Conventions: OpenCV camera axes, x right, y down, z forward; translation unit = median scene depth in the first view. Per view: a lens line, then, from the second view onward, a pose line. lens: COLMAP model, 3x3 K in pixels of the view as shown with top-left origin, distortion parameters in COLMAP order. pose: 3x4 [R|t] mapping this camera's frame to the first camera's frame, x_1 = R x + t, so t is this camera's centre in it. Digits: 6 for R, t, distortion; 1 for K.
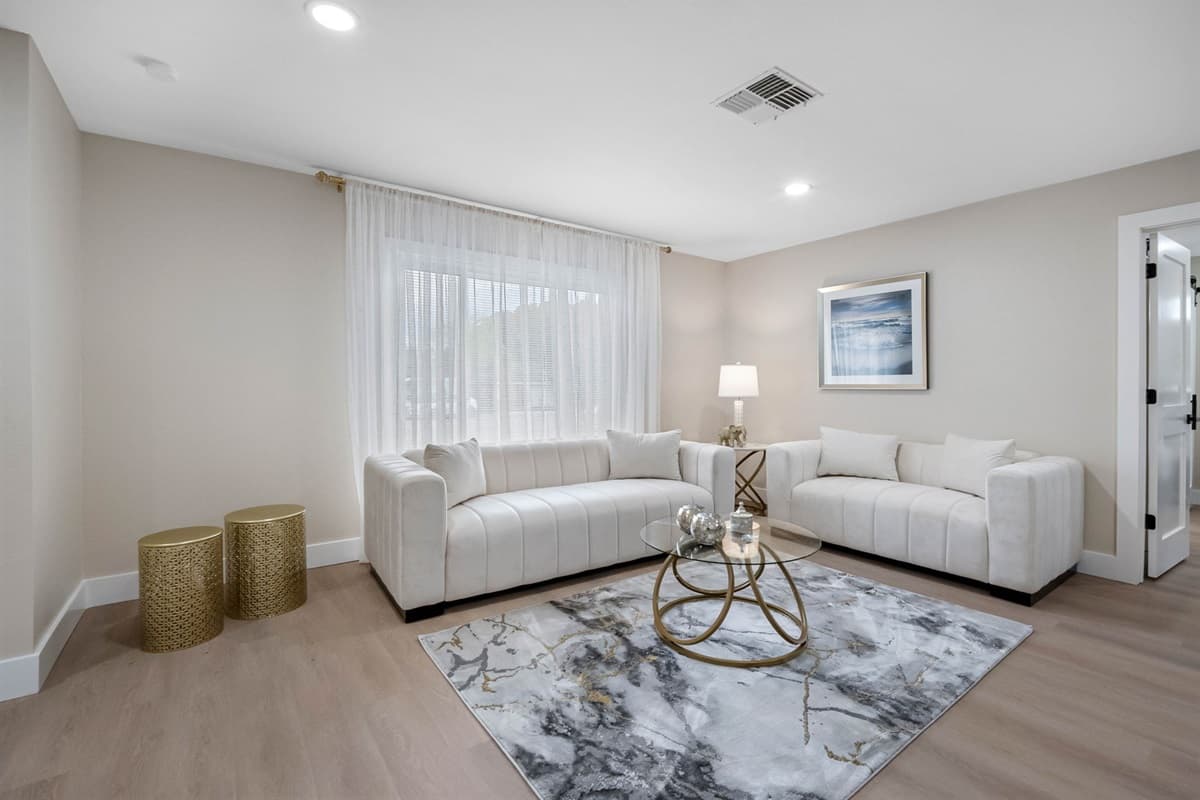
lens RADIAL K [[530.7, 0, 602.8], [0, 530.7, 392.2], [0, 0, 1]] dist [-0.003504, 0.000237]
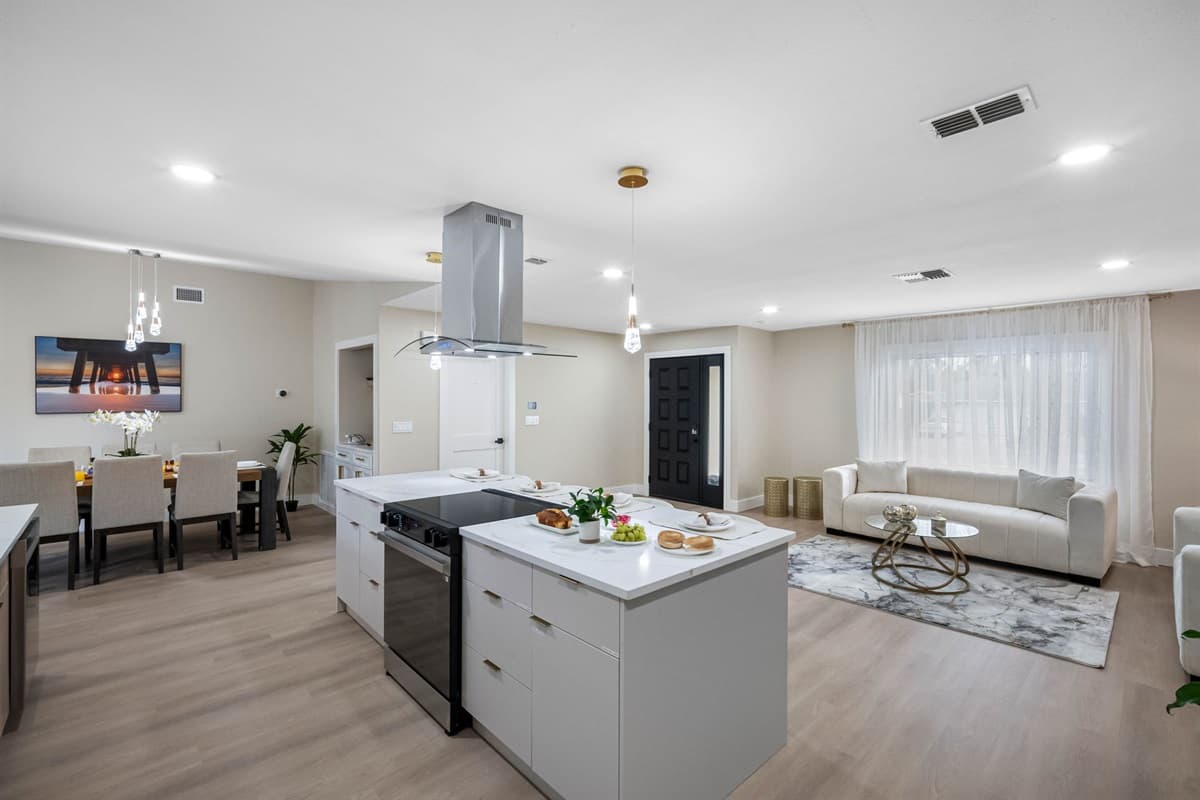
lens RADIAL K [[530.7, 0, 602.8], [0, 530.7, 392.2], [0, 0, 1]] dist [-0.003504, 0.000237]
pose [[0.127927, -0.007304, -0.991757, 1.698910], [-0.015242, 0.999840, -0.009330, -0.127878], [0.991666, 0.016310, 0.127795, -0.245236]]
